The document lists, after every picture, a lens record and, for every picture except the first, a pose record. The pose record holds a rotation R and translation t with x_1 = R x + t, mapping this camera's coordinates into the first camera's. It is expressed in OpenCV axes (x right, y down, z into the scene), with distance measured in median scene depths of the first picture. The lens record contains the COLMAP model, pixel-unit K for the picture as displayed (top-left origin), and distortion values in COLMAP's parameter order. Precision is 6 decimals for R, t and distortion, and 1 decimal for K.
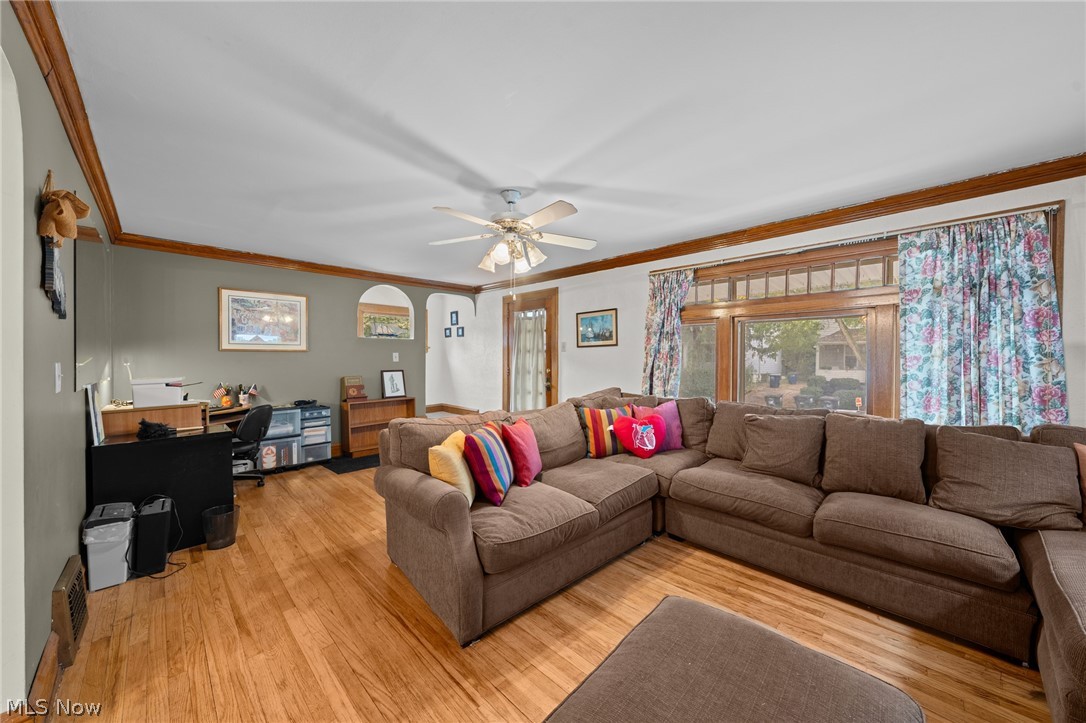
lens RADIAL K [[390.9, 0, 547.3], [0, 390.9, 359.7], [0, 0, 1]] dist [-0.001172, 0.000065]
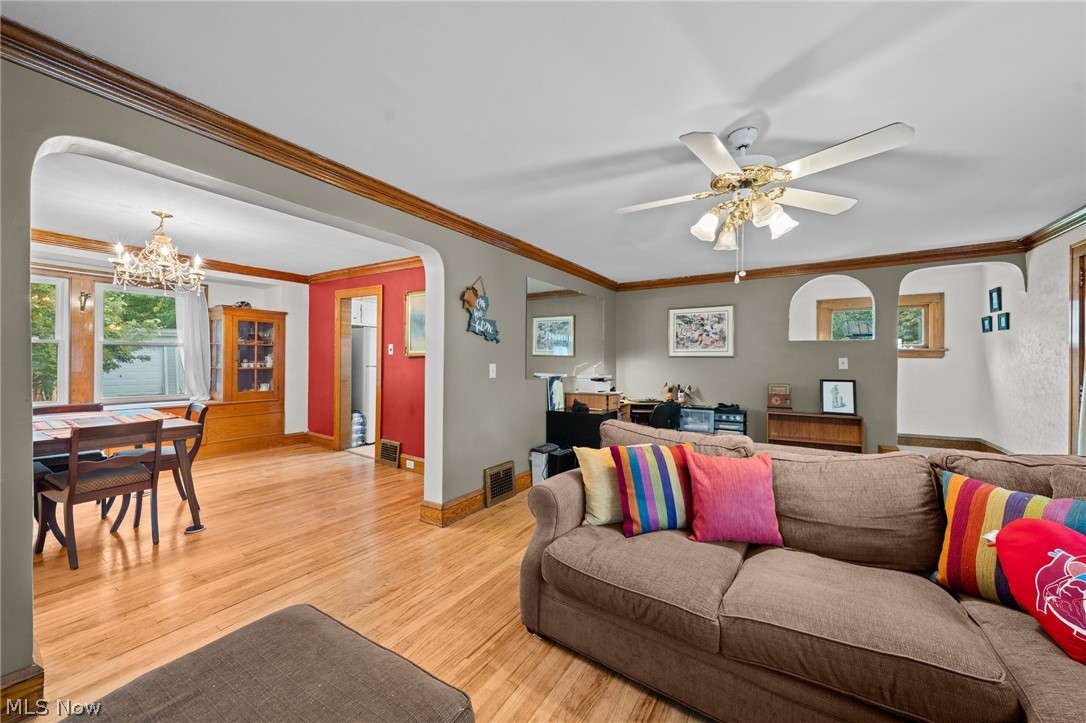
lens RADIAL K [[390.9, 0, 544.2], [0, 390.9, 360.1], [0, 0, 1]] dist [-0.001172, 0.000065]
pose [[0.203453, -0.002329, -0.979082, 0.532929], [-0.012220, 0.999913, -0.004918, -0.004375], [0.979009, 0.012965, 0.203407, 0.506207]]
